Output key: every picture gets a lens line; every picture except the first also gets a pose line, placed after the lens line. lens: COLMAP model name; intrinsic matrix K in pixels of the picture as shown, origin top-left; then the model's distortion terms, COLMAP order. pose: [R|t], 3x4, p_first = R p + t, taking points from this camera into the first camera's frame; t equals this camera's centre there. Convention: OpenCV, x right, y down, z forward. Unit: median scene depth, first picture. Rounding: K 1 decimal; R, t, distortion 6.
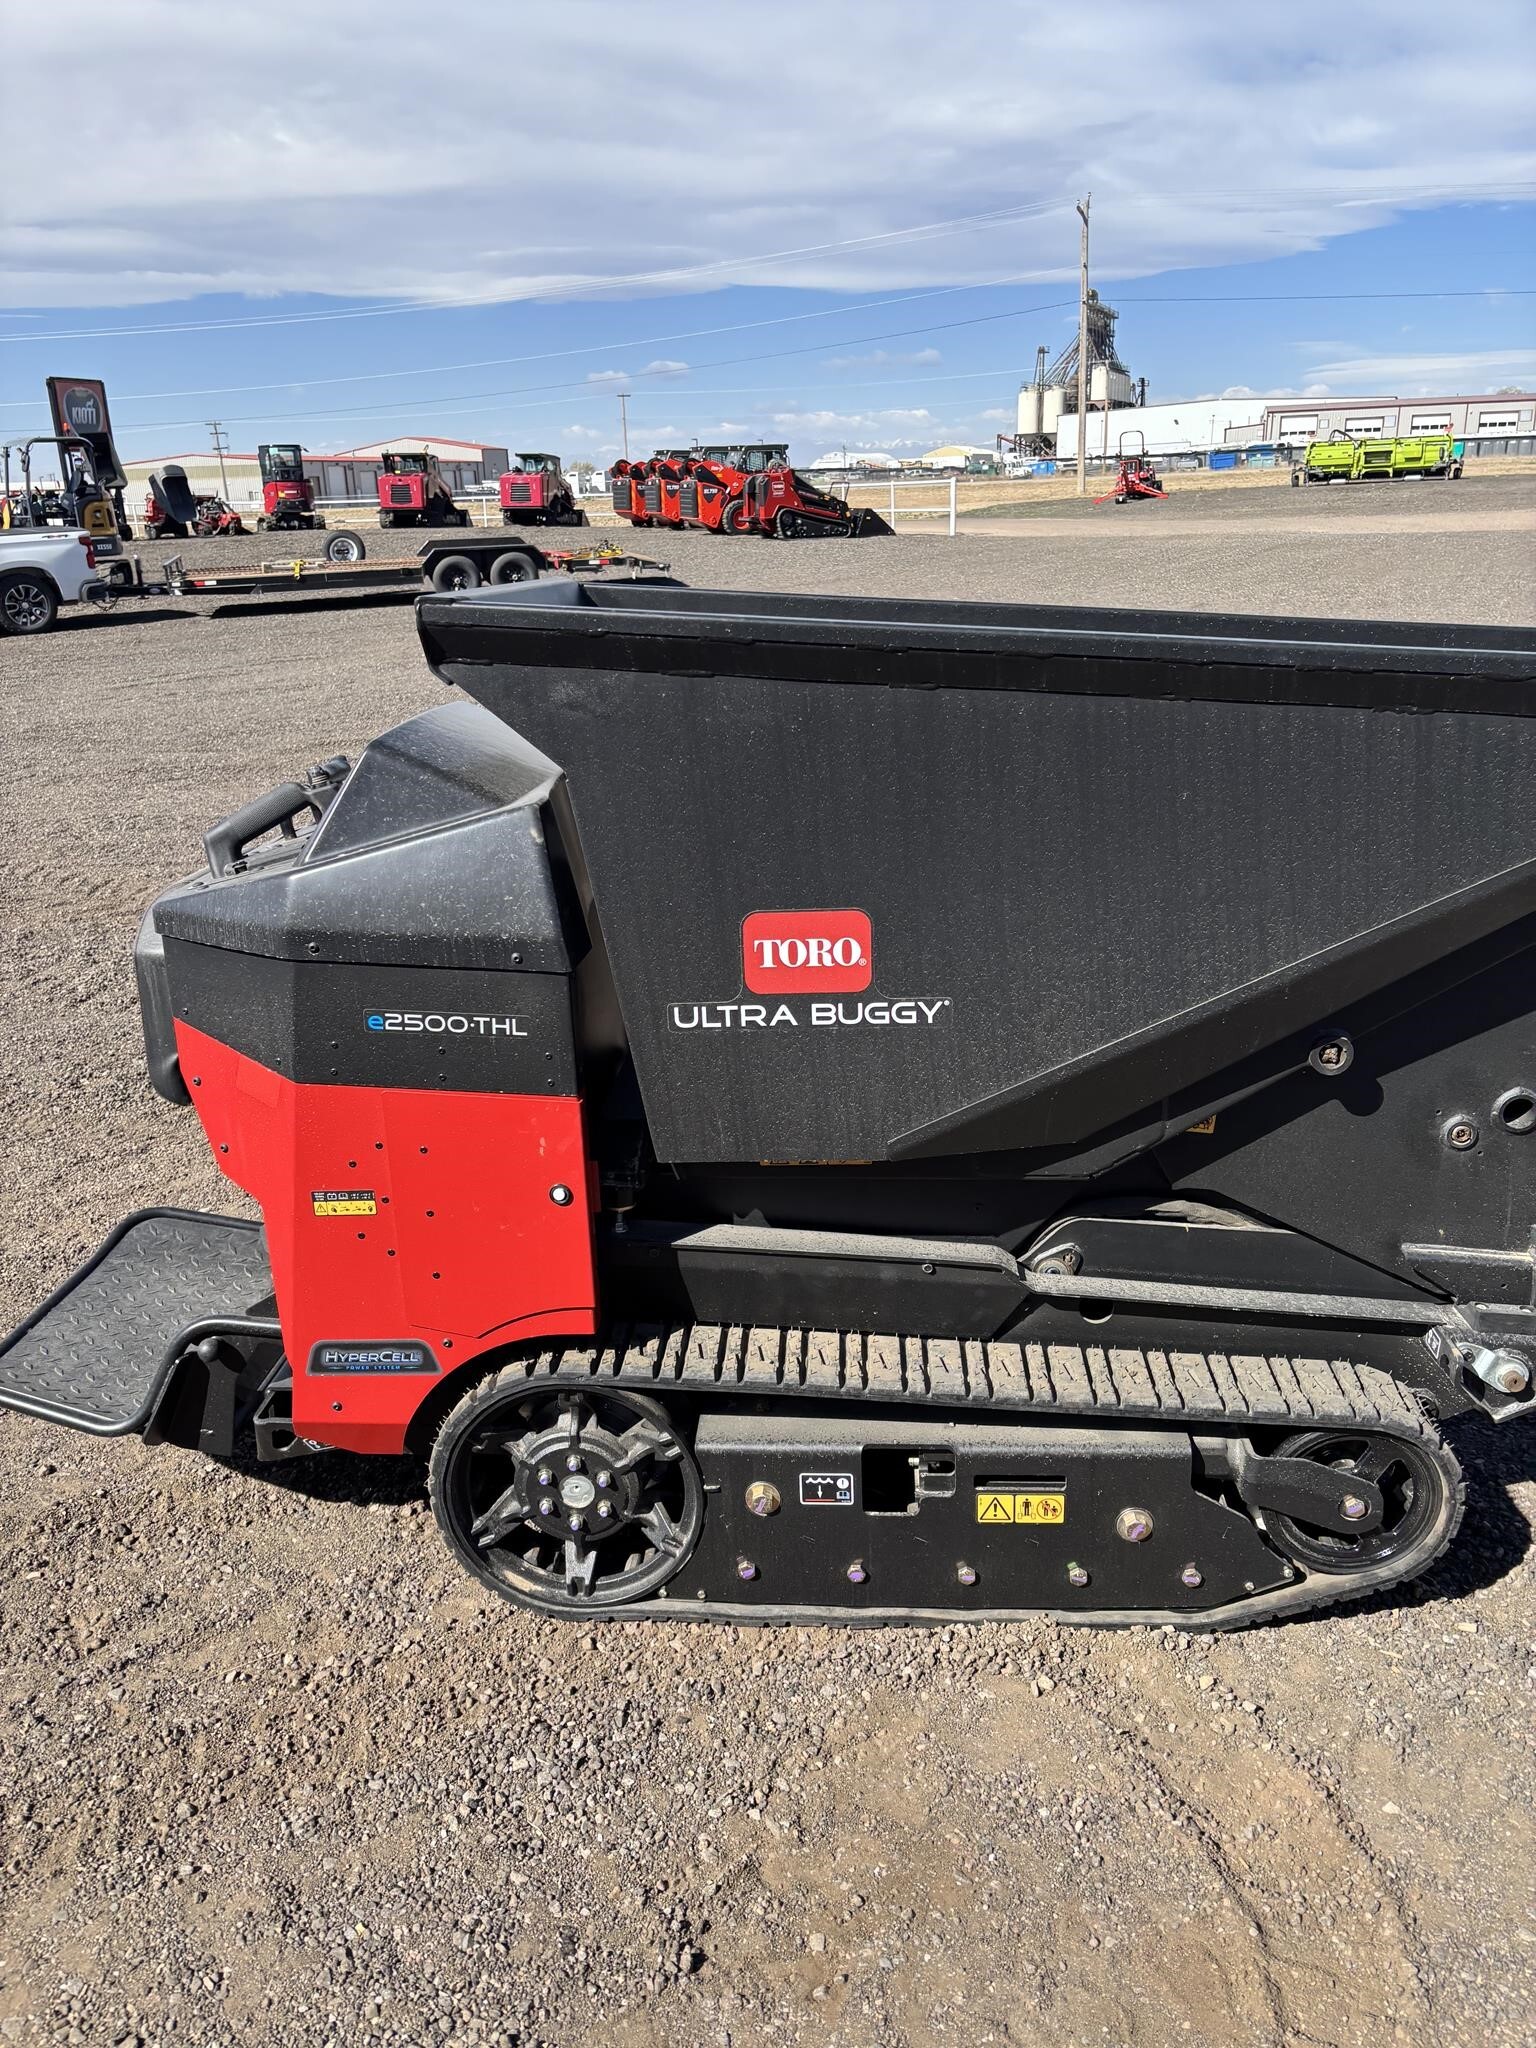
lens RADIAL K [[1540.1, 0, 748.0], [0, 1540.1, 1016.1], [0, 0, 1]] dist [0.048976, -0.058045]
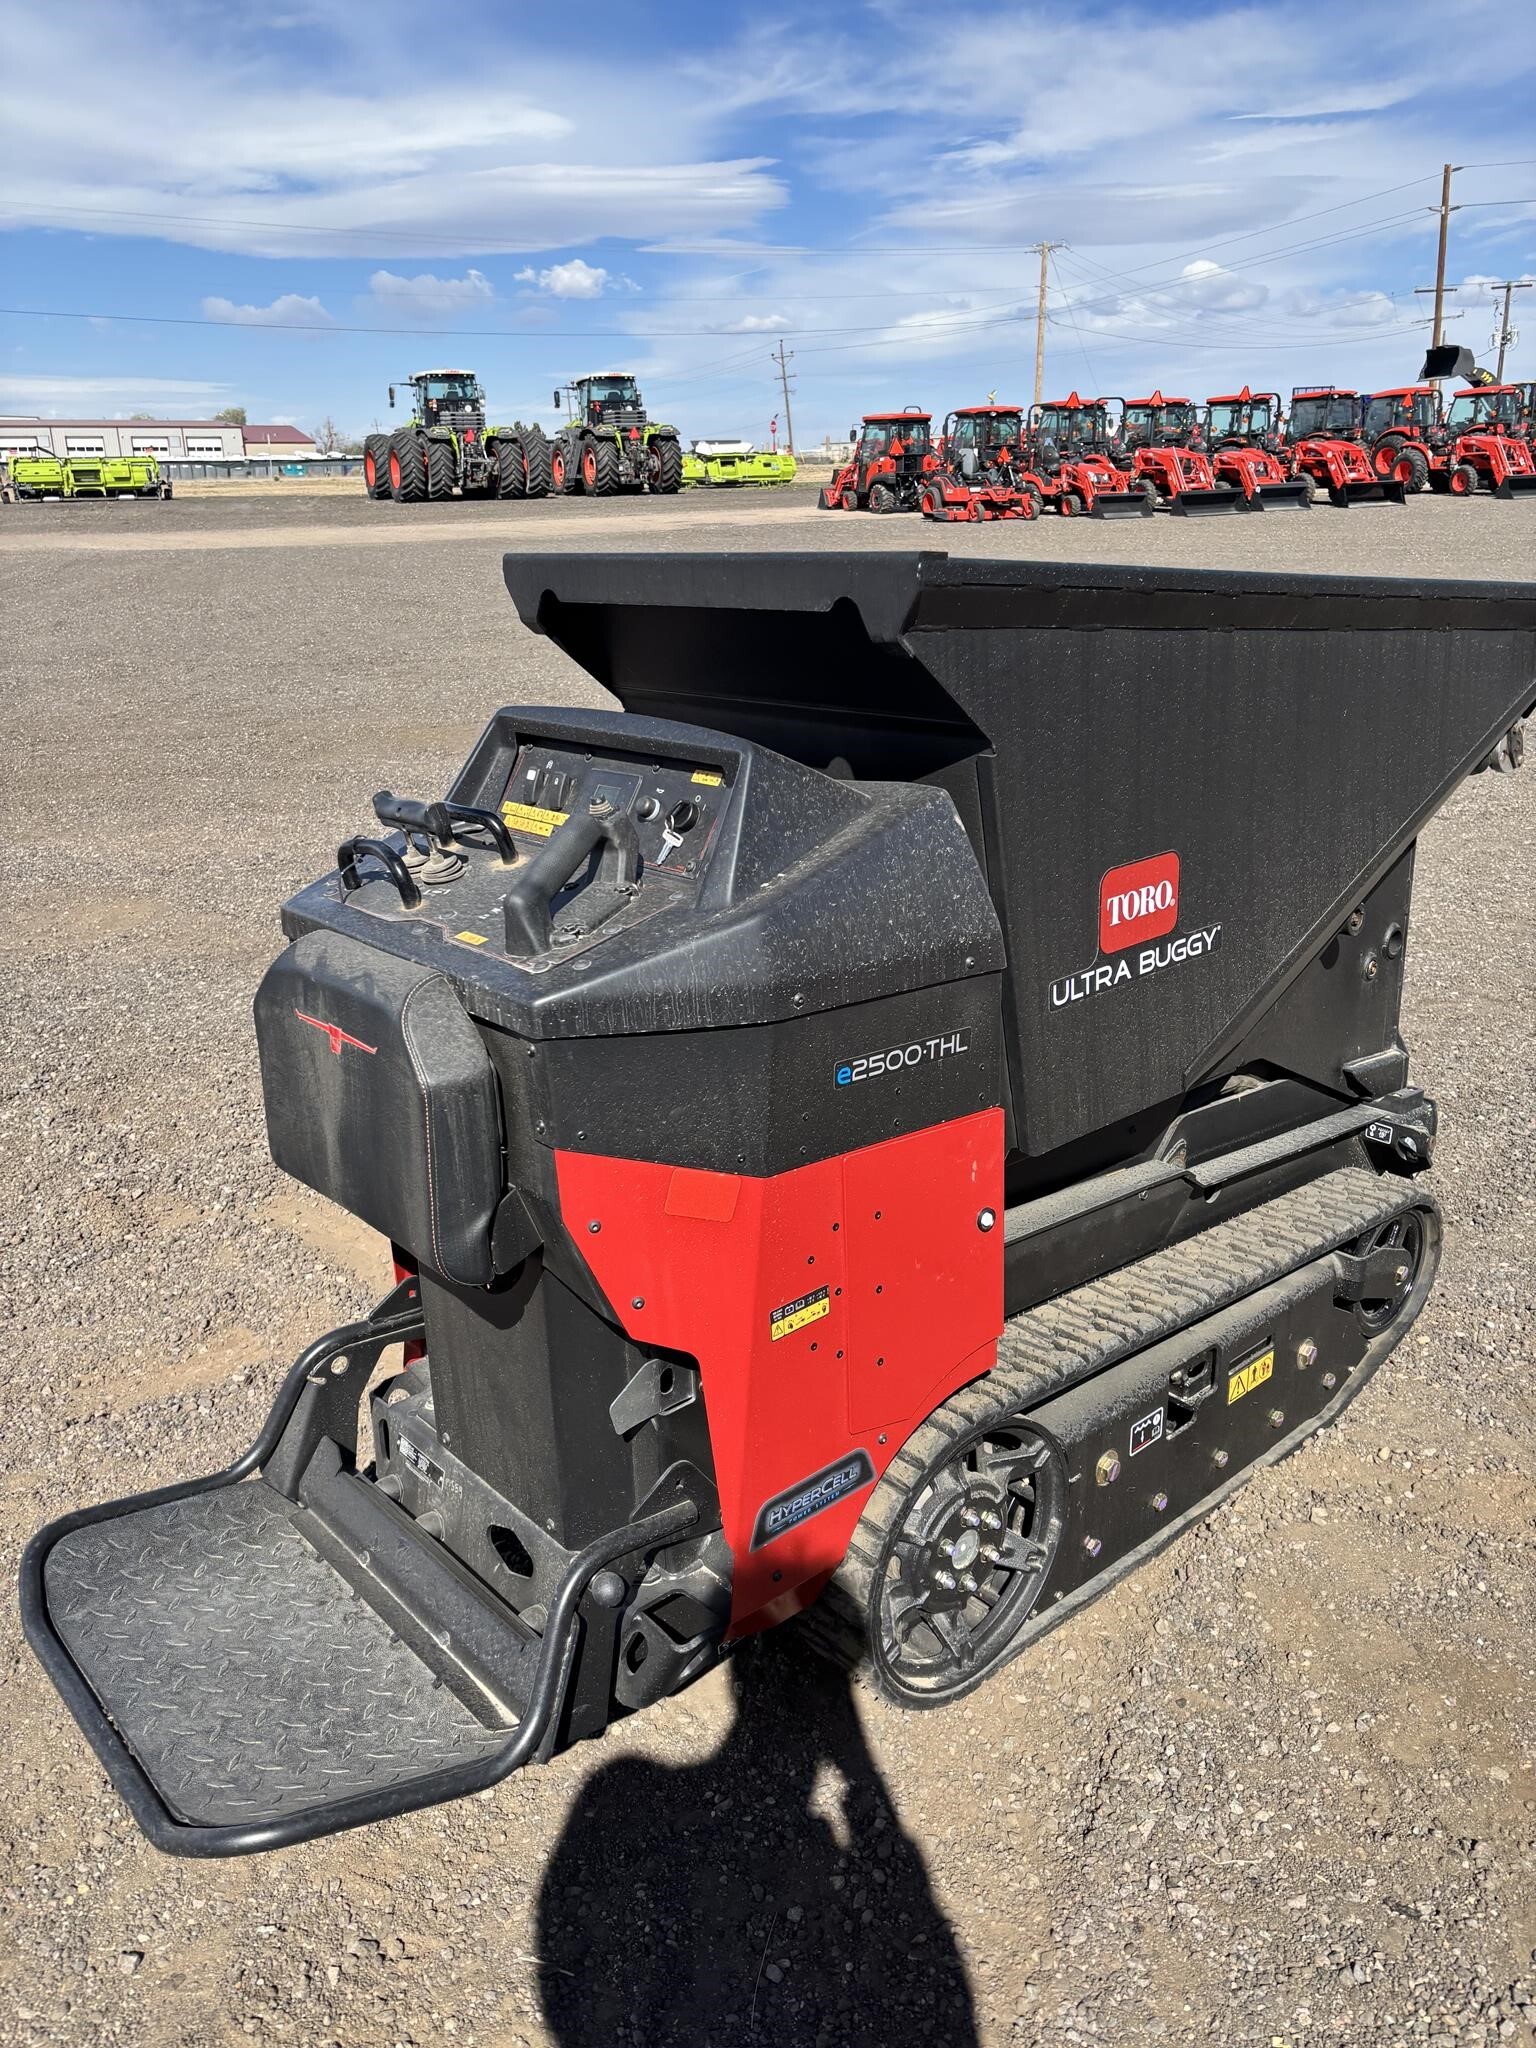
lens RADIAL K [[1540.1, 0, 754.1], [0, 1540.1, 1011.2], [0, 0, 1]] dist [0.048976, -0.058045]
pose [[0.714873, -0.210486, 0.666823, -0.762370], [0.220494, 0.972823, 0.070694, -0.091524], [-0.663581, 0.096493, 0.741855, 0.397529]]
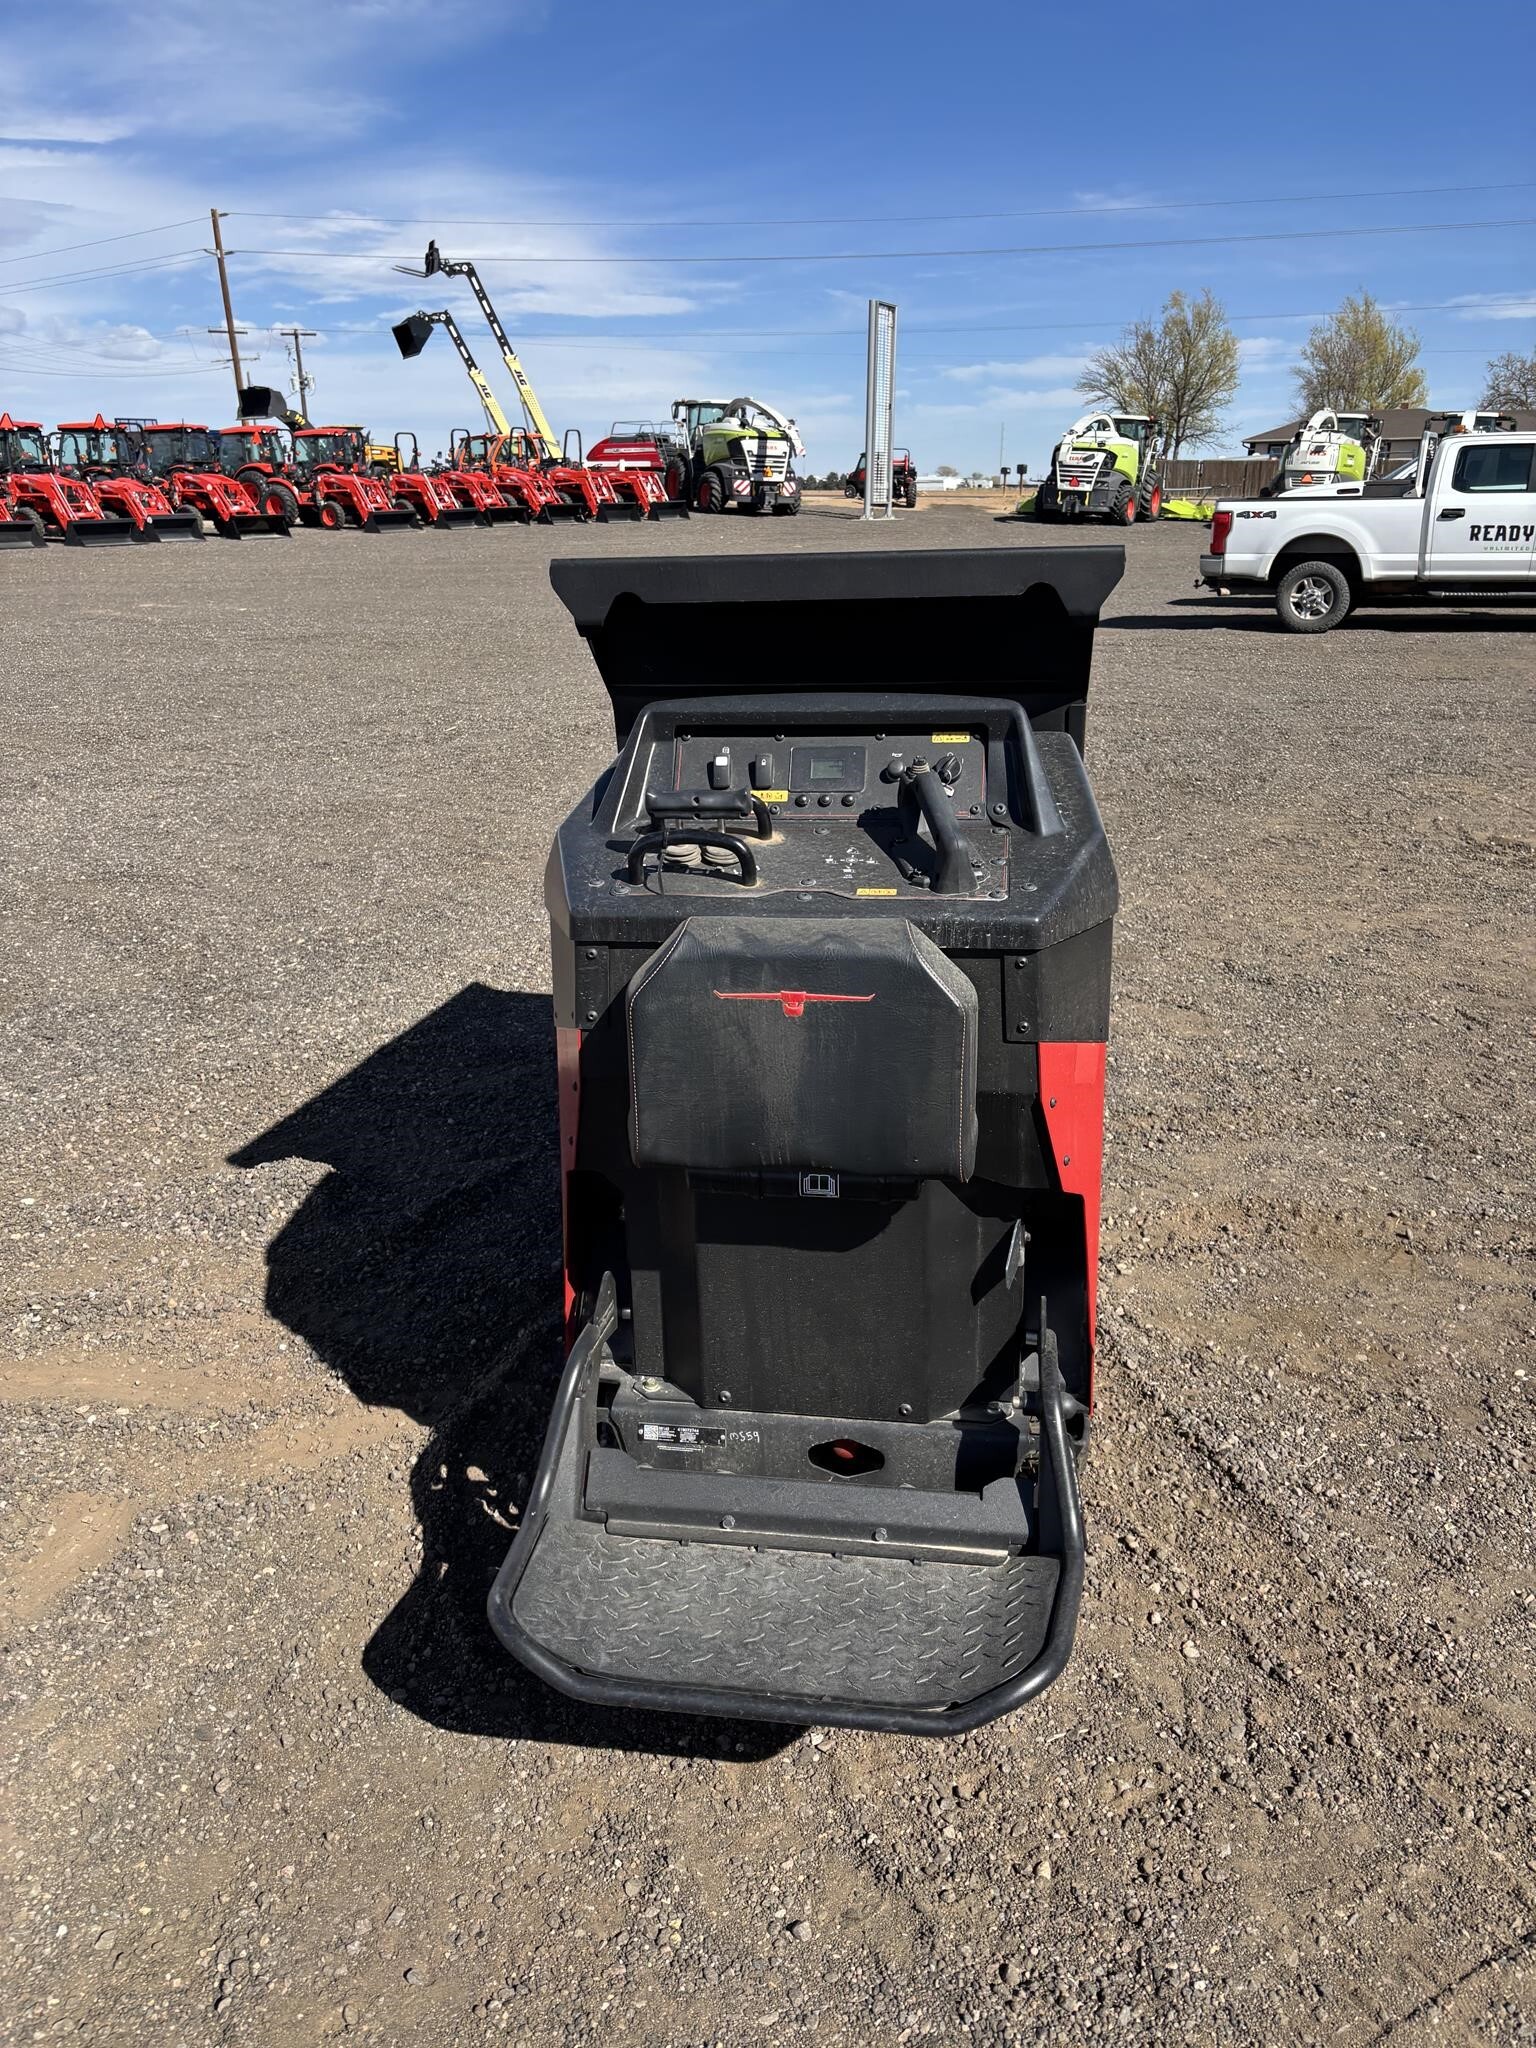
lens RADIAL K [[1540.1, 0, 752.2], [0, 1540.1, 1026.7], [0, 0, 1]] dist [0.048976, -0.058045]
pose [[0.097715, -0.292803, 0.951167, -1.194947], [0.320264, 0.914153, 0.248507, -0.271360], [-0.942275, 0.280342, 0.183101, 0.984367]]
